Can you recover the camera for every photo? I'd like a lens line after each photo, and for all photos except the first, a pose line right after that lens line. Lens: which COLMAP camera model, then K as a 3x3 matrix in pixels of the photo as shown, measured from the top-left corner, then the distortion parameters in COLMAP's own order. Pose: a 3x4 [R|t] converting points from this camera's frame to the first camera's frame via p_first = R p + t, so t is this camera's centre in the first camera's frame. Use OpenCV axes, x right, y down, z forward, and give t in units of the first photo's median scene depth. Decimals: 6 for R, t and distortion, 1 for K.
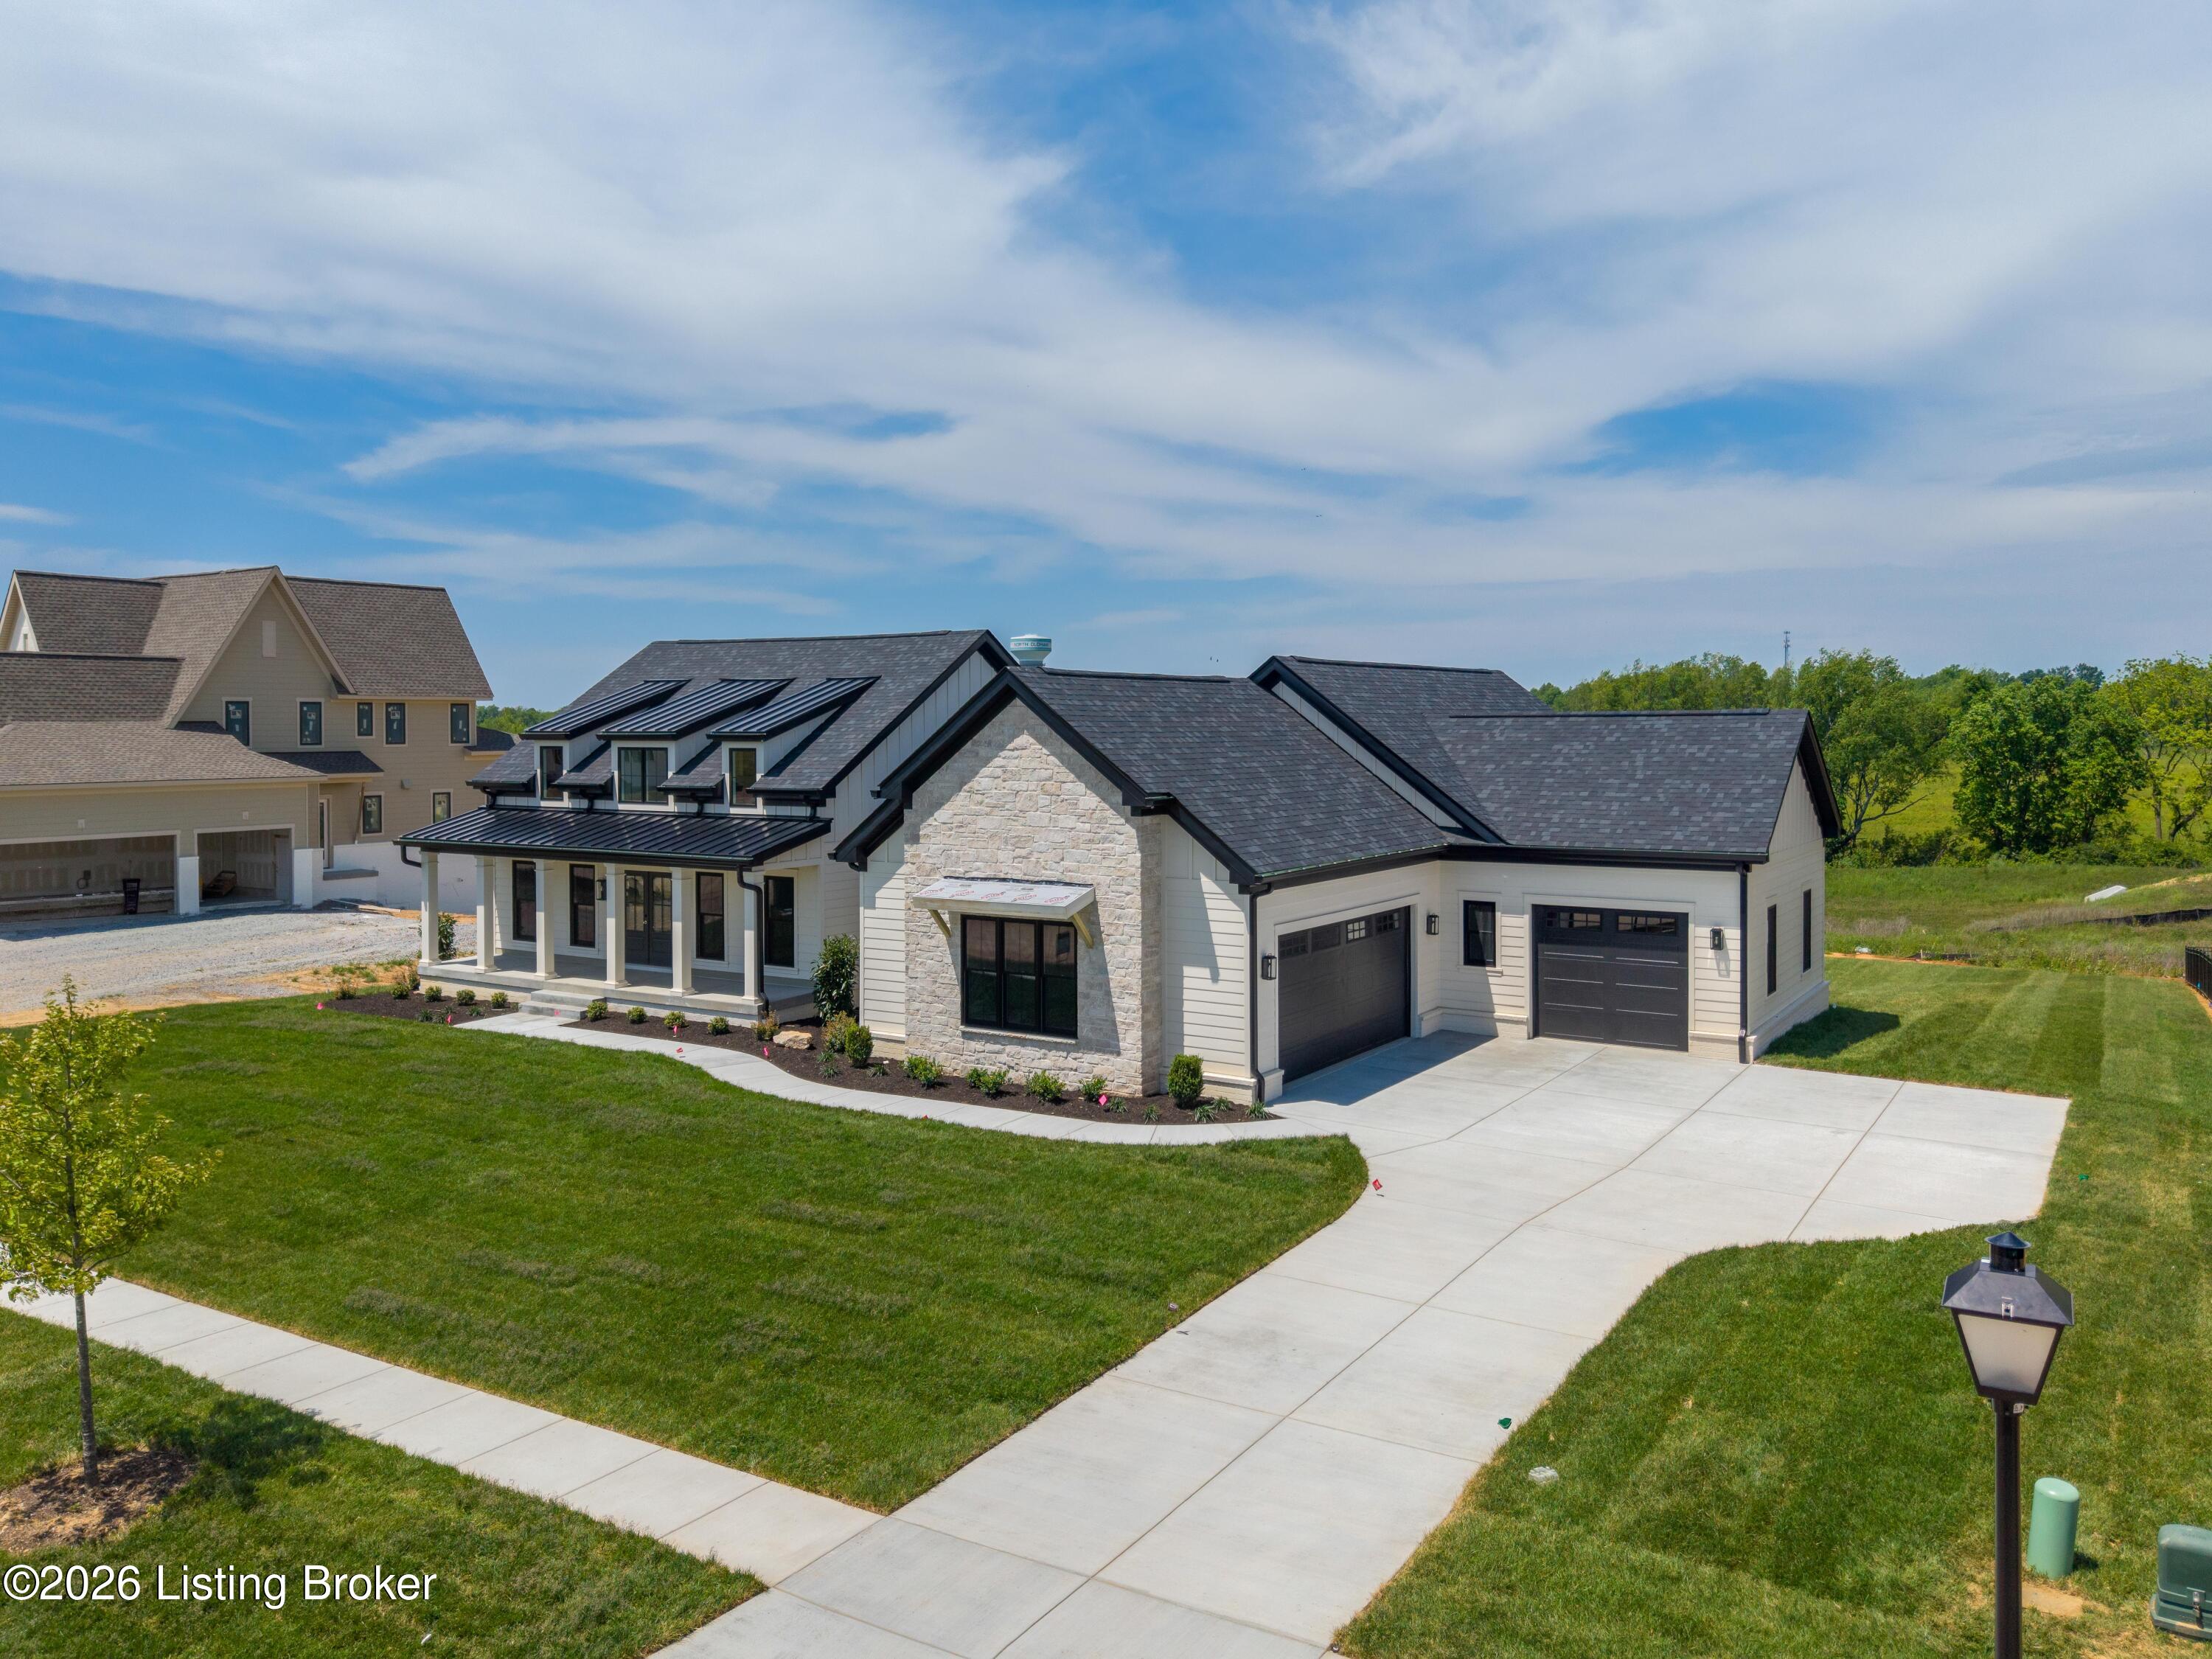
lens RADIAL K [[1732.4, 0, 1090.4], [0, 1732.4, 783.1], [0, 0, 1]] dist [0.010357, -0.003438]
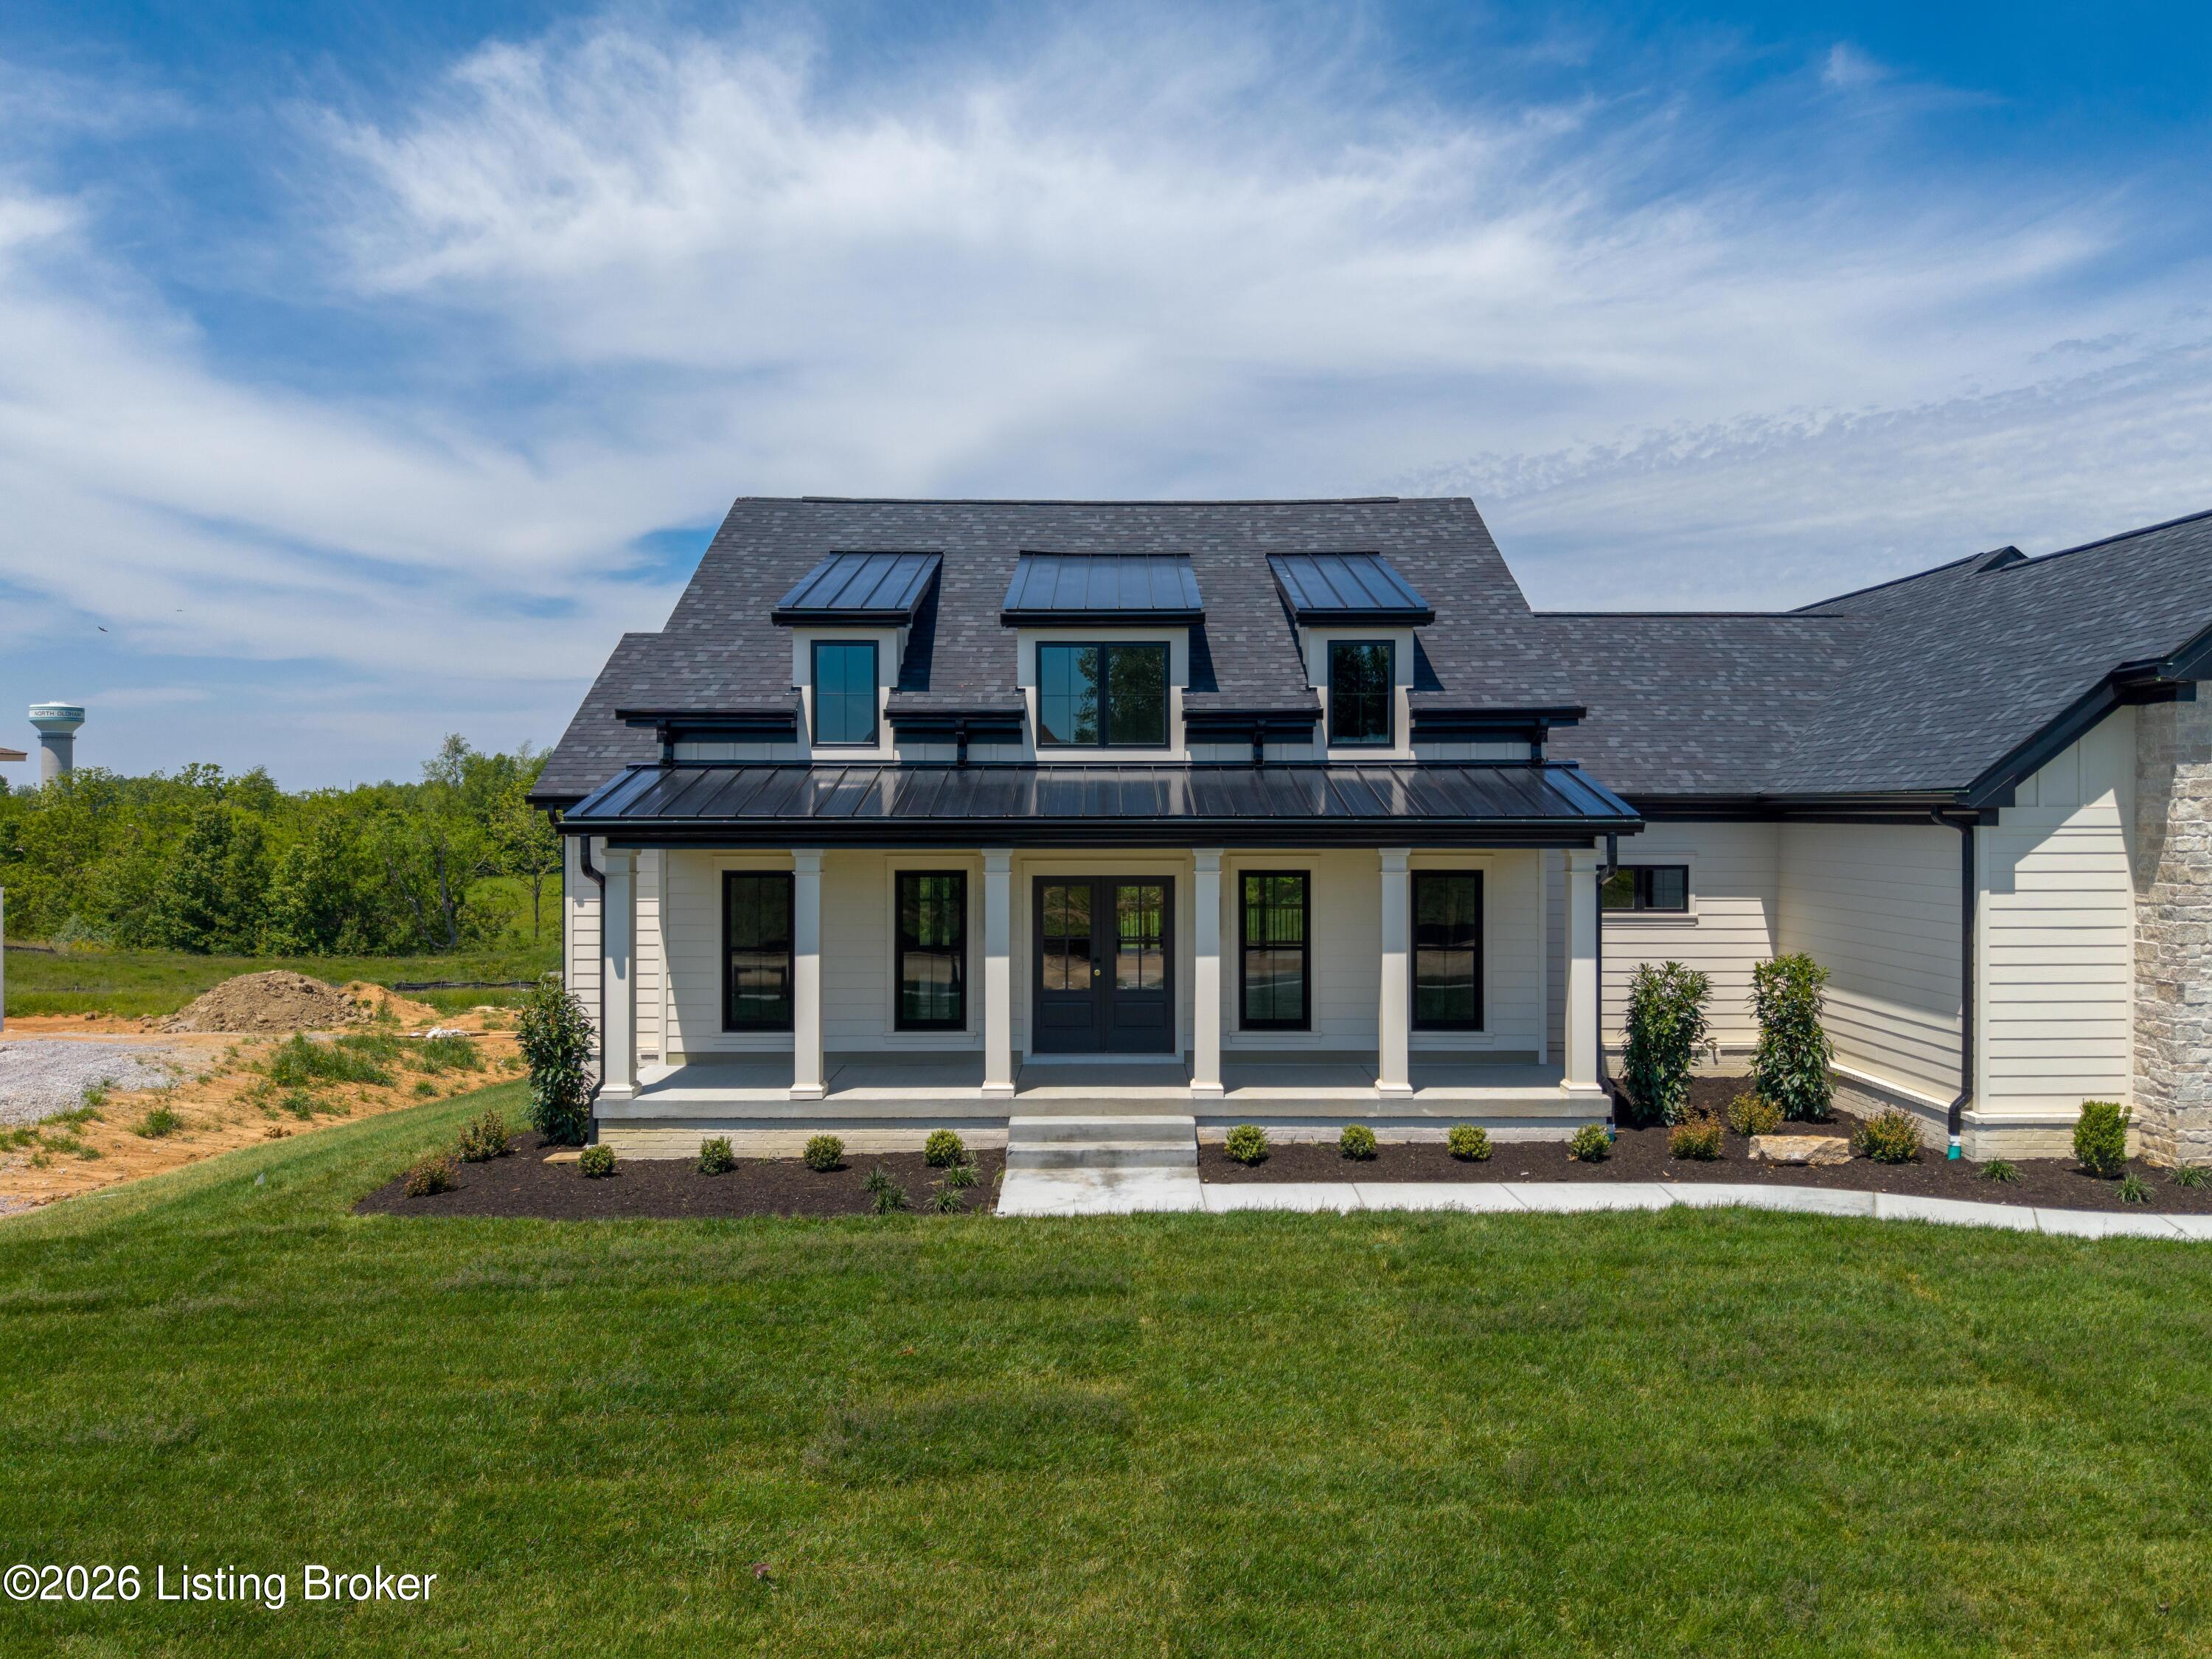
lens RADIAL K [[1641.9, 0, 1106.0], [0, 1641.9, 829.5], [0, 0, 1]] dist [0.001835, -0.081228]
pose [[0.844164, -0.004461, 0.536067, -0.693697], [0.017790, 0.999648, -0.019696, 0.062090], [-0.535791, 0.026163, 0.843945, 0.771856]]
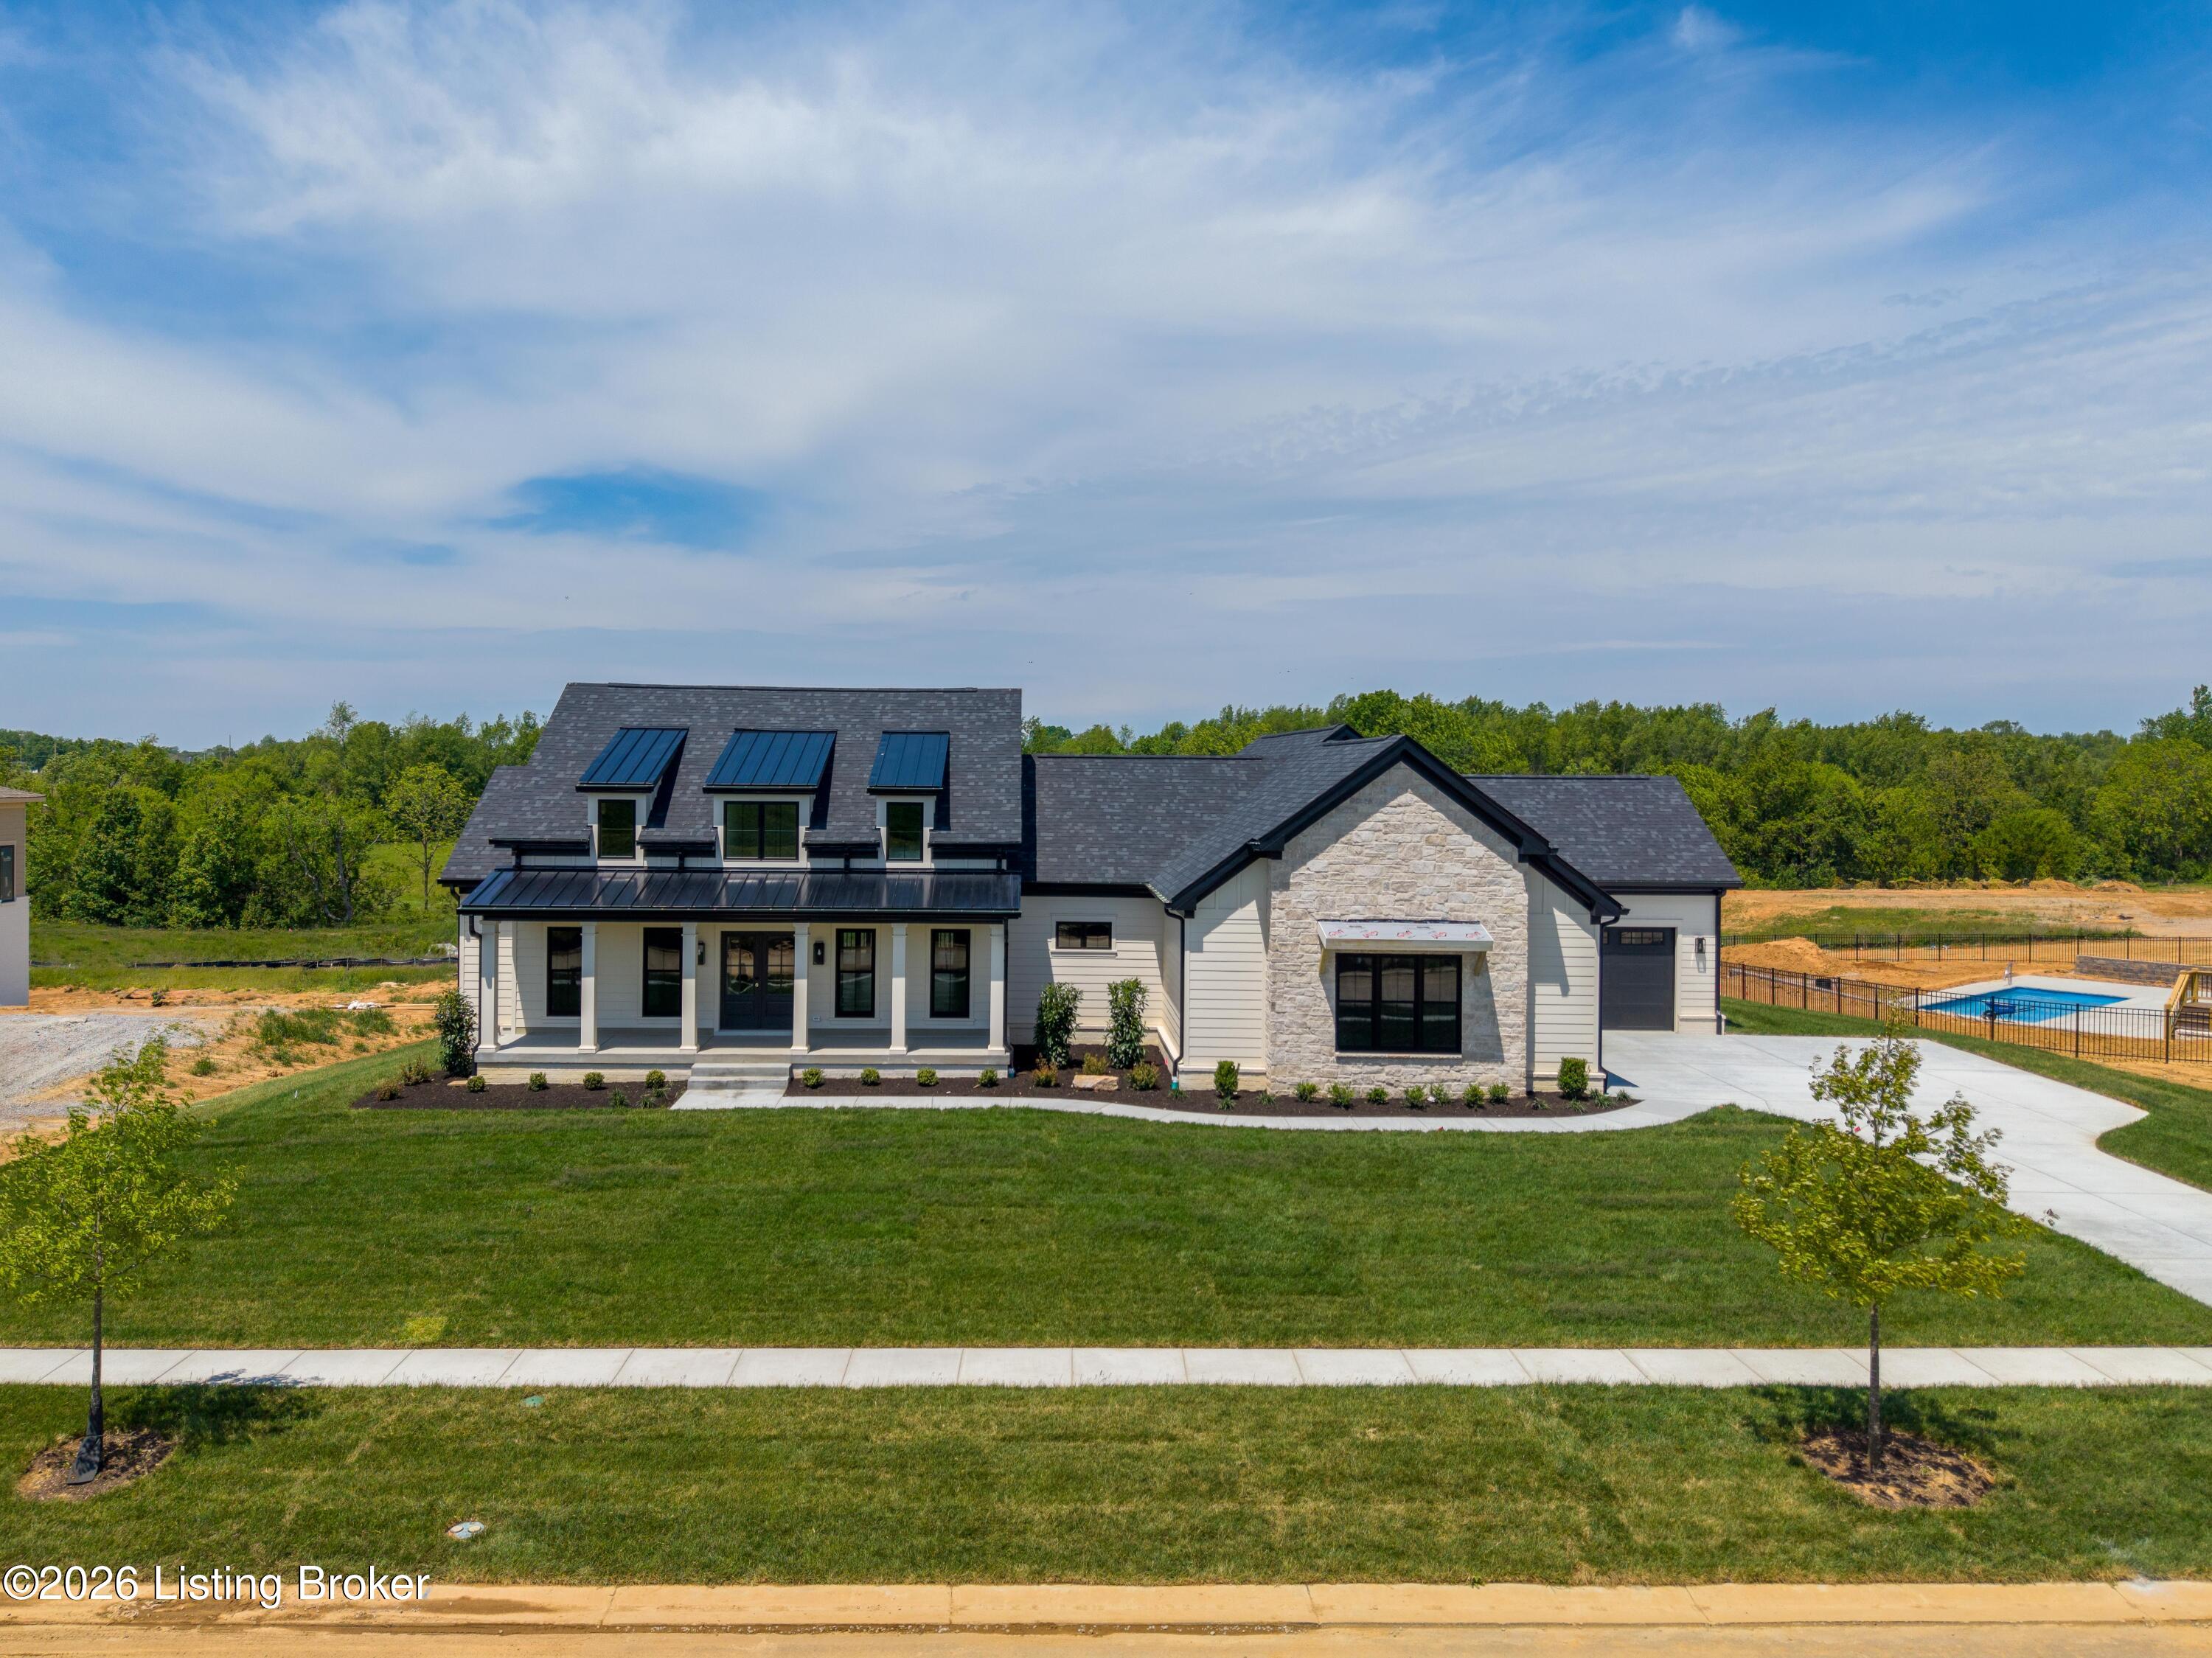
lens RADIAL K [[1700.7, 0, 1016.3], [0, 1700.7, 810.6], [0, 0, 1]] dist [0.048822, -0.076648]
pose [[0.843407, -0.003800, 0.537261, -0.849210], [0.007776, 0.999957, -0.005135, -0.012415], [-0.537219, 0.008509, 0.843400, 0.182064]]
